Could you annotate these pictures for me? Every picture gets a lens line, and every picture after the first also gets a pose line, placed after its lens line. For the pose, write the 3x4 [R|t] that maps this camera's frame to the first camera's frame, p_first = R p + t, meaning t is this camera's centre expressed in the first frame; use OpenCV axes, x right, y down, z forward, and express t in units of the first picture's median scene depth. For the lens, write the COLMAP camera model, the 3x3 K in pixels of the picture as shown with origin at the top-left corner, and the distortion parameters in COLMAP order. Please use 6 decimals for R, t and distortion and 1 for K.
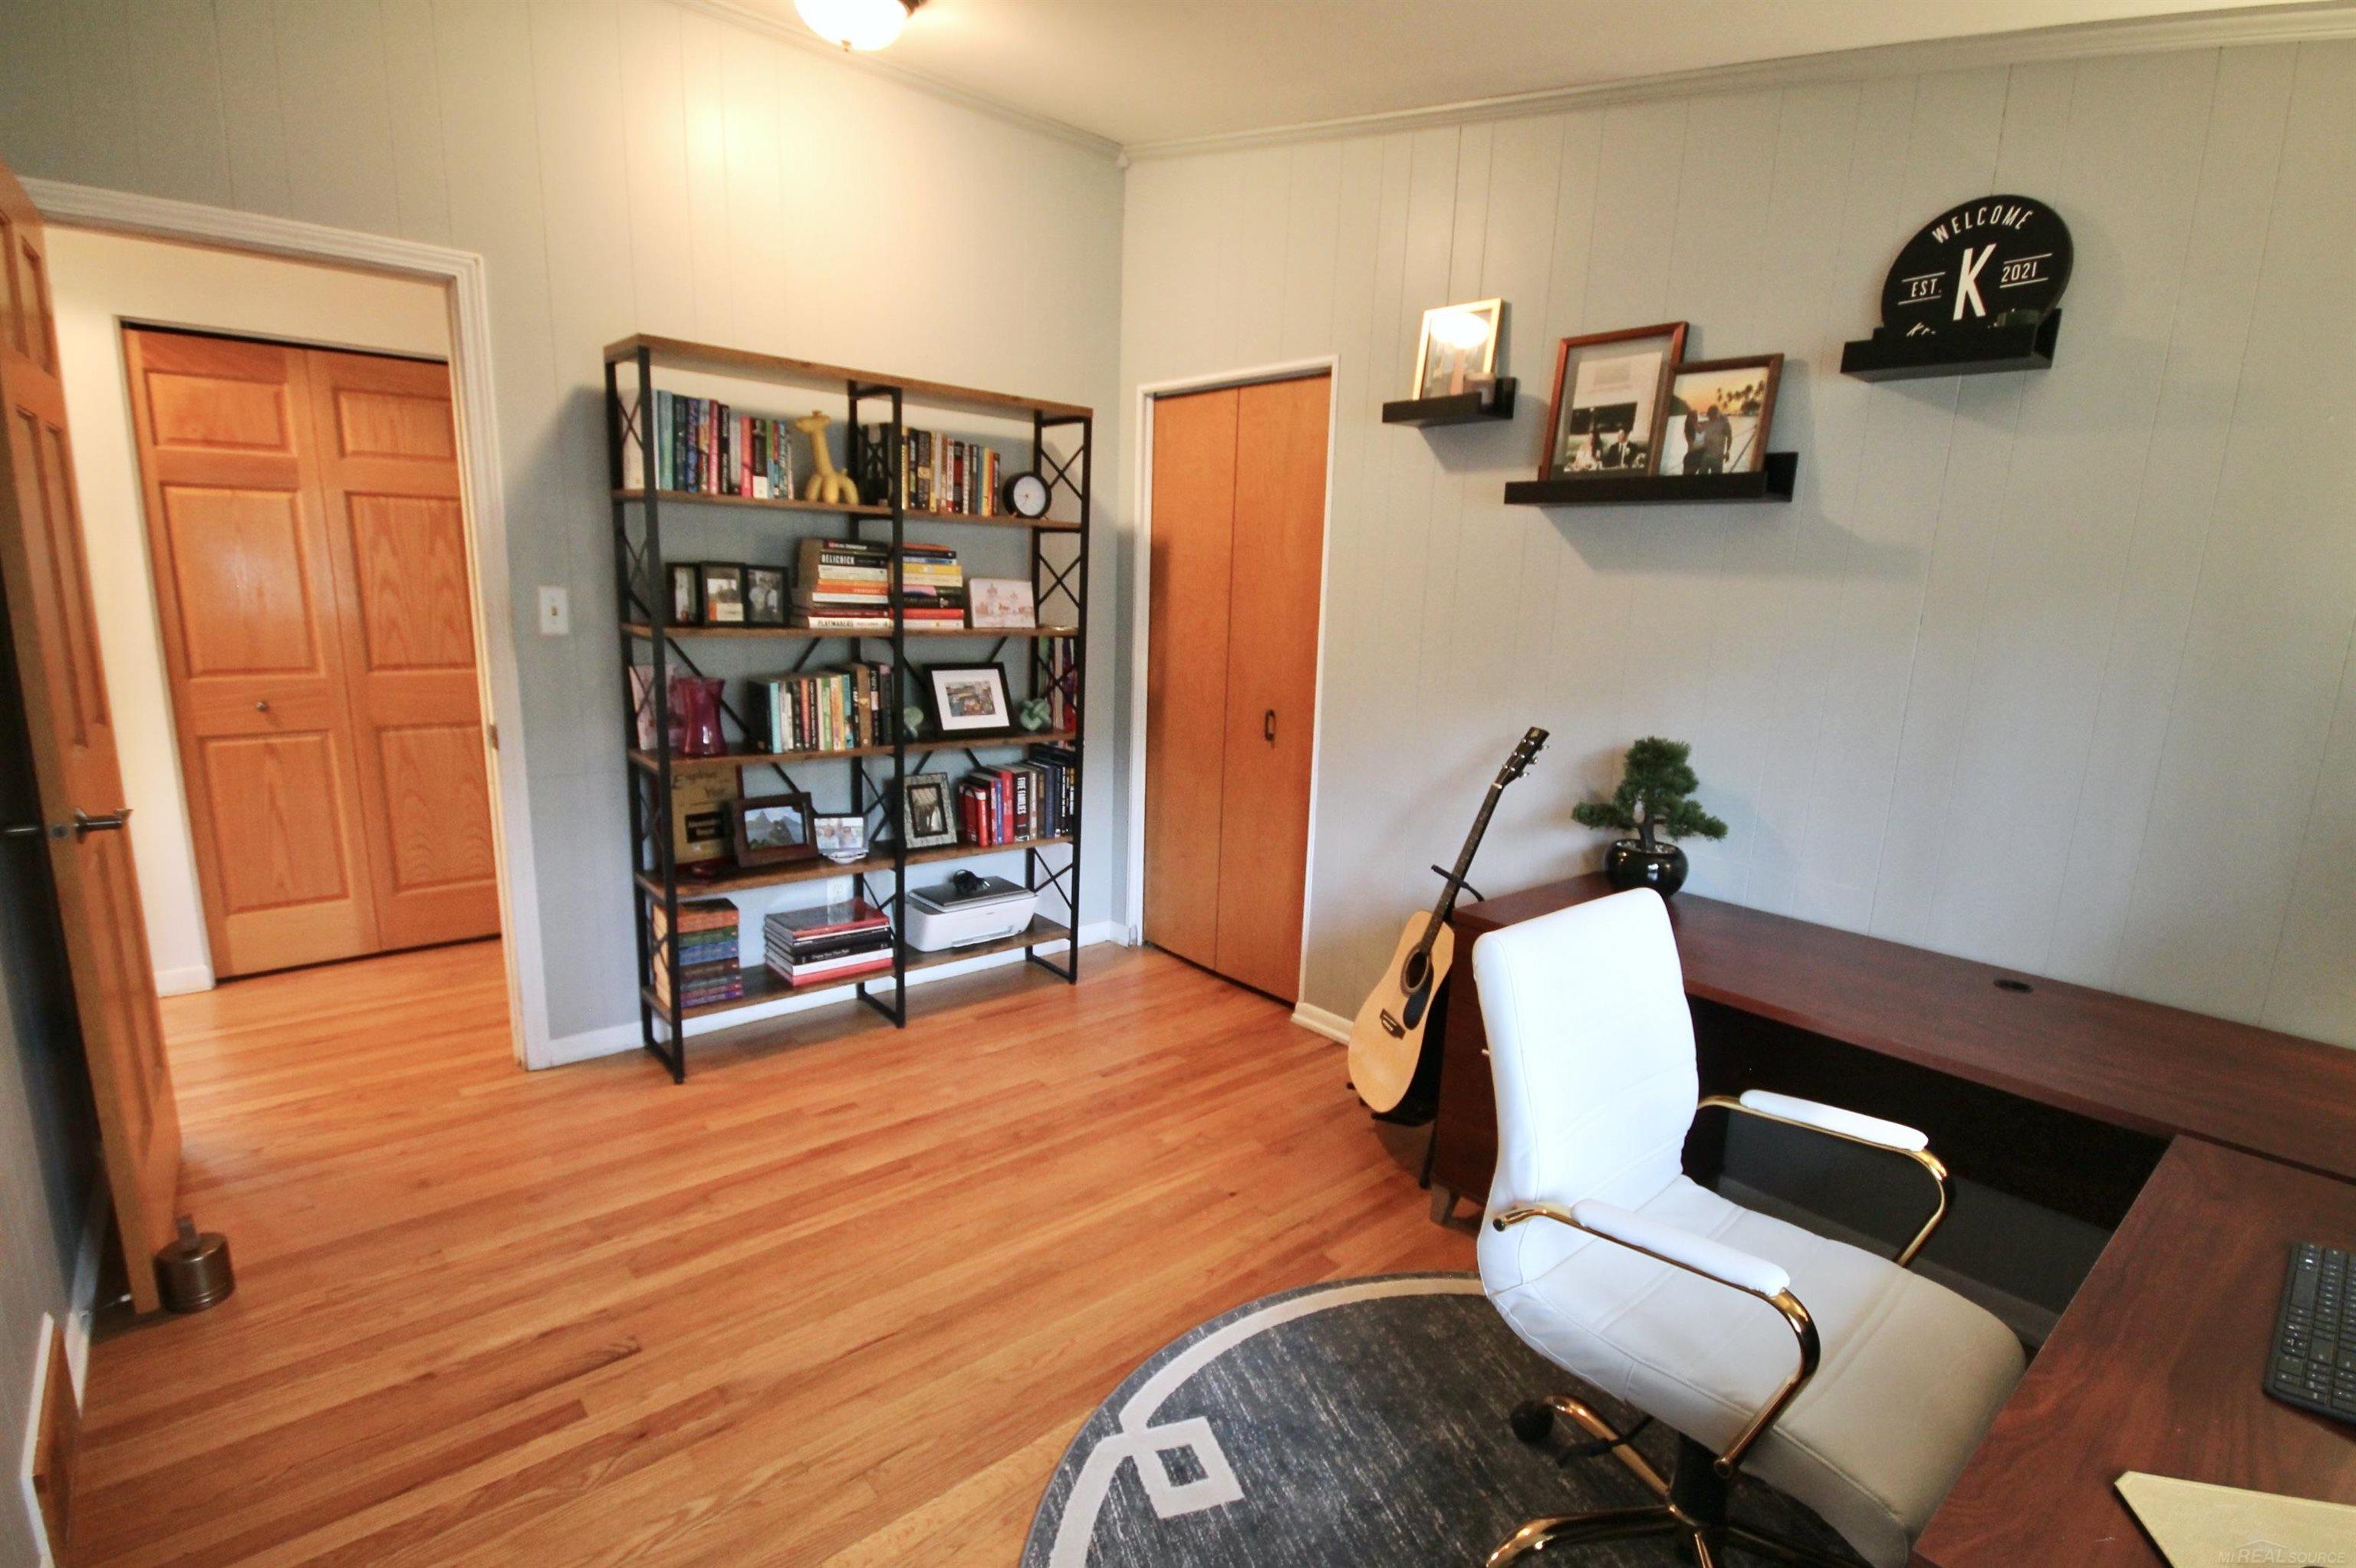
lens RADIAL K [[1099.9, 0, 1199.3], [0, 1099.9, 796.8], [0, 0, 1]] dist [-0.002931, -0.000406]
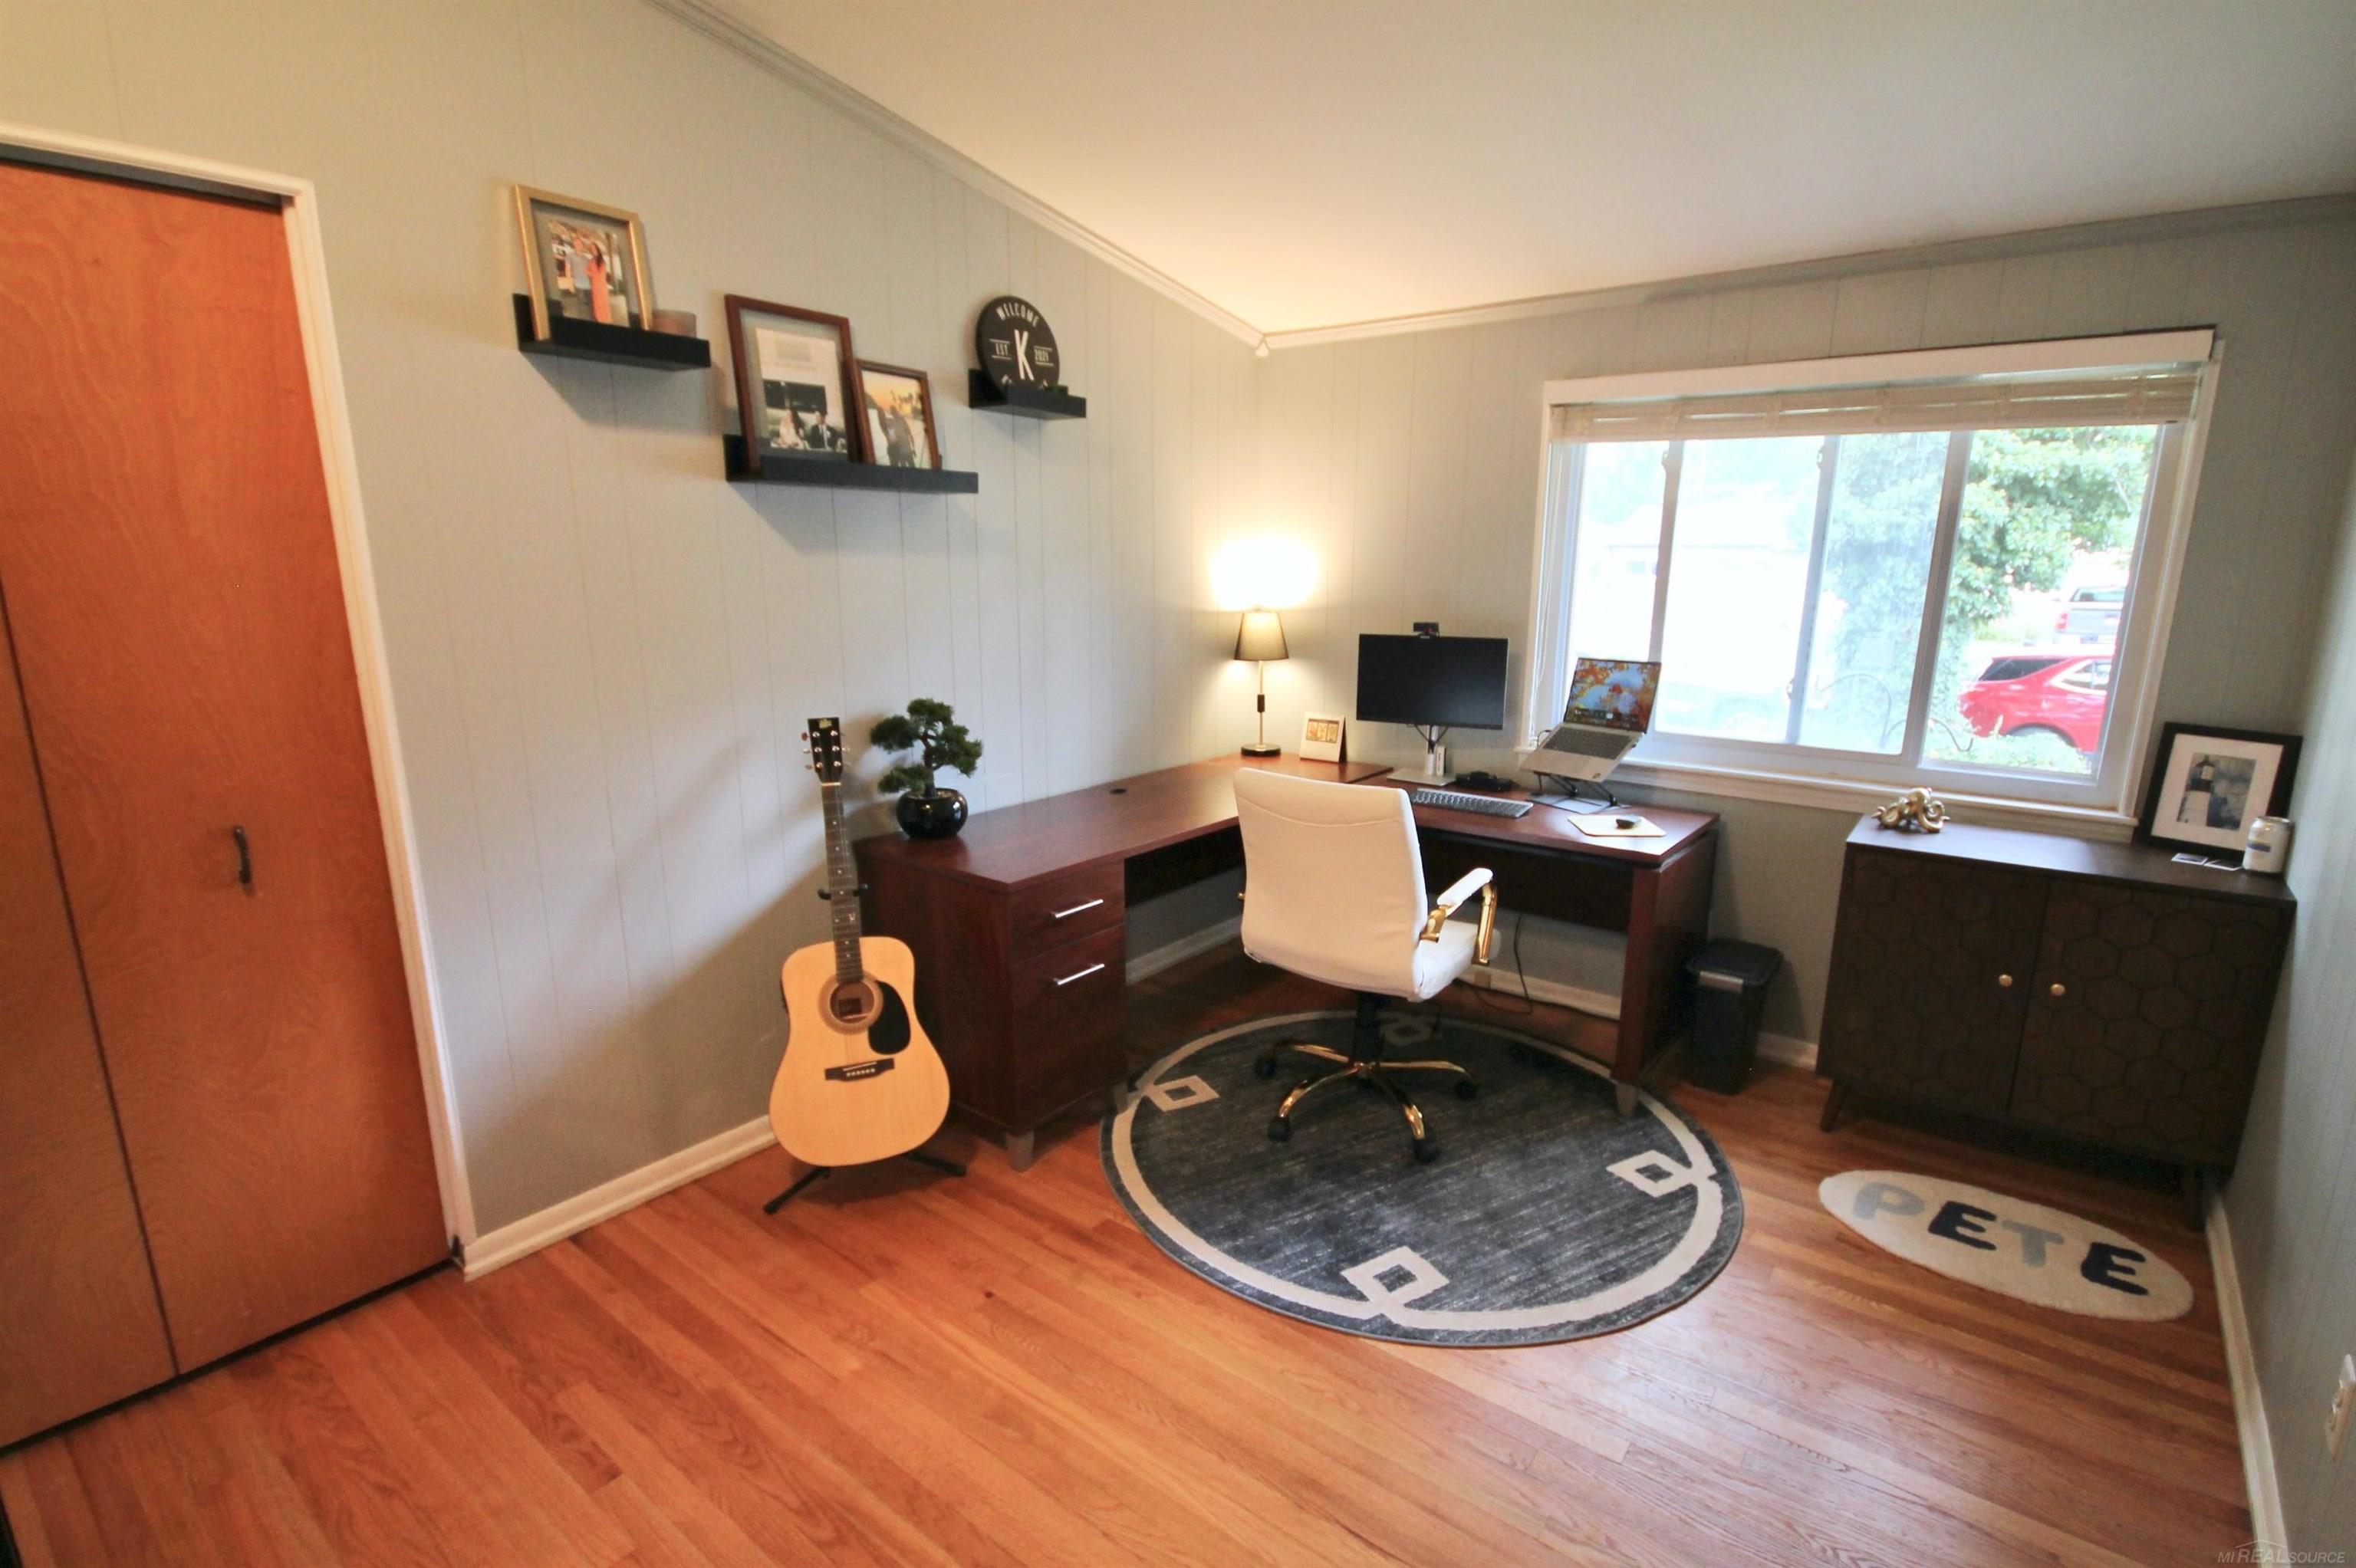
lens RADIAL K [[1099.9, 0, 1199.3], [0, 1099.9, 796.8], [0, 0, 1]] dist [-0.002931, -0.000406]
pose [[-0.176436, -0.245425, 0.953225, -0.730809], [0.182651, 0.943435, 0.276712, -0.216737], [-0.967217, 0.222929, -0.121628, 0.867134]]
